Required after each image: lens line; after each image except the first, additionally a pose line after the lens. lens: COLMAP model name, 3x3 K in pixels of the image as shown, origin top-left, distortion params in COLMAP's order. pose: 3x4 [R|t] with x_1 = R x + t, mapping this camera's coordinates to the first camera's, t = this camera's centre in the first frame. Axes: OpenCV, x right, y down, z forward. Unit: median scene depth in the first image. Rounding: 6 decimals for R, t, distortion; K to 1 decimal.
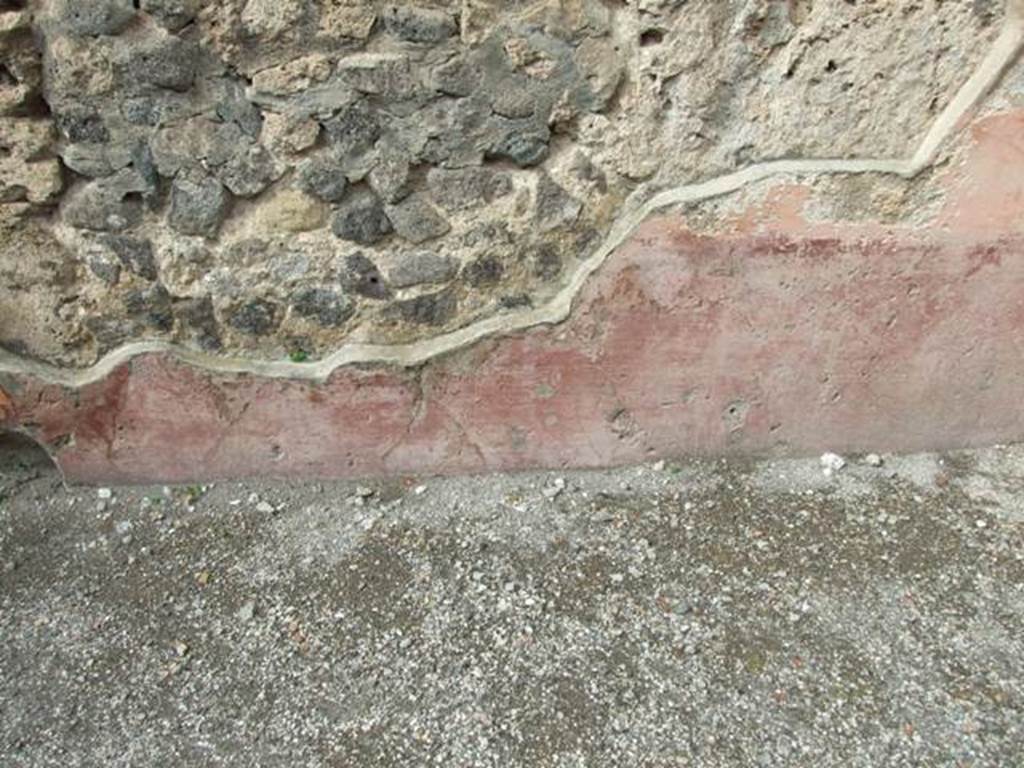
lens RADIAL K [[833.8, 0, 535.1], [0, 833.8, 354.8], [0, 0, 1]] dist [-0.036353, 0.013398]
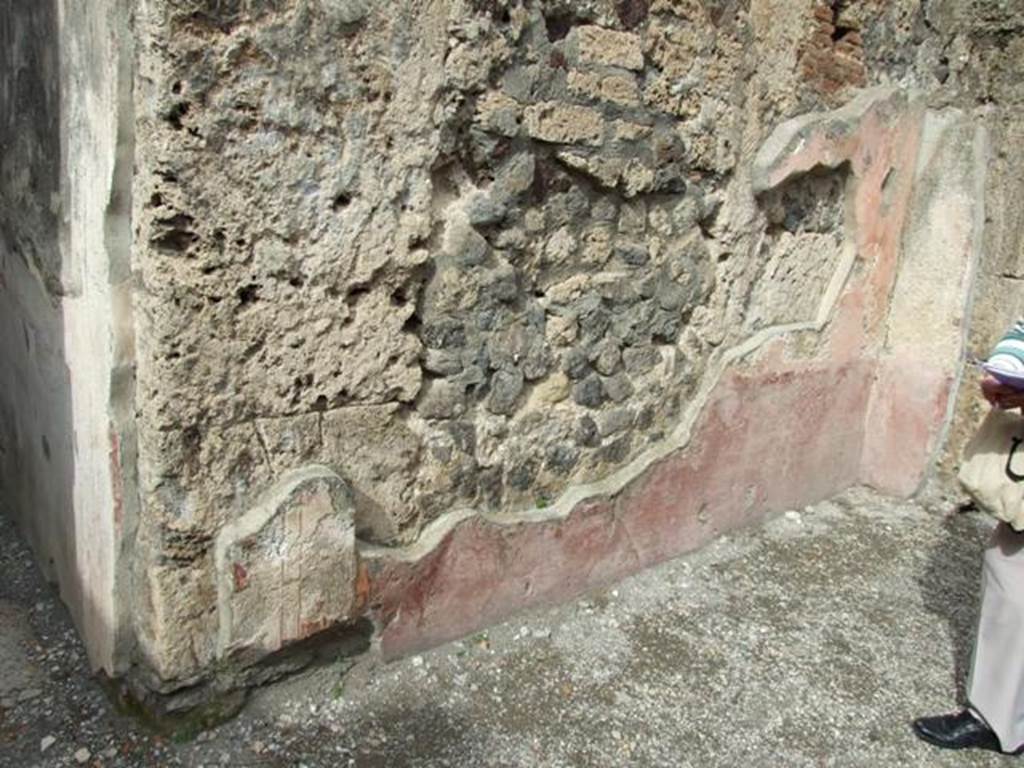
lens RADIAL K [[833.8, 0, 535.1], [0, 833.8, 354.8], [0, 0, 1]] dist [-0.036353, 0.013398]
pose [[0.824496, -0.084995, 0.559448, -1.047469], [0.199517, 0.968828, -0.146851, -0.034989], [-0.529527, 0.232697, 0.815753, -0.076089]]
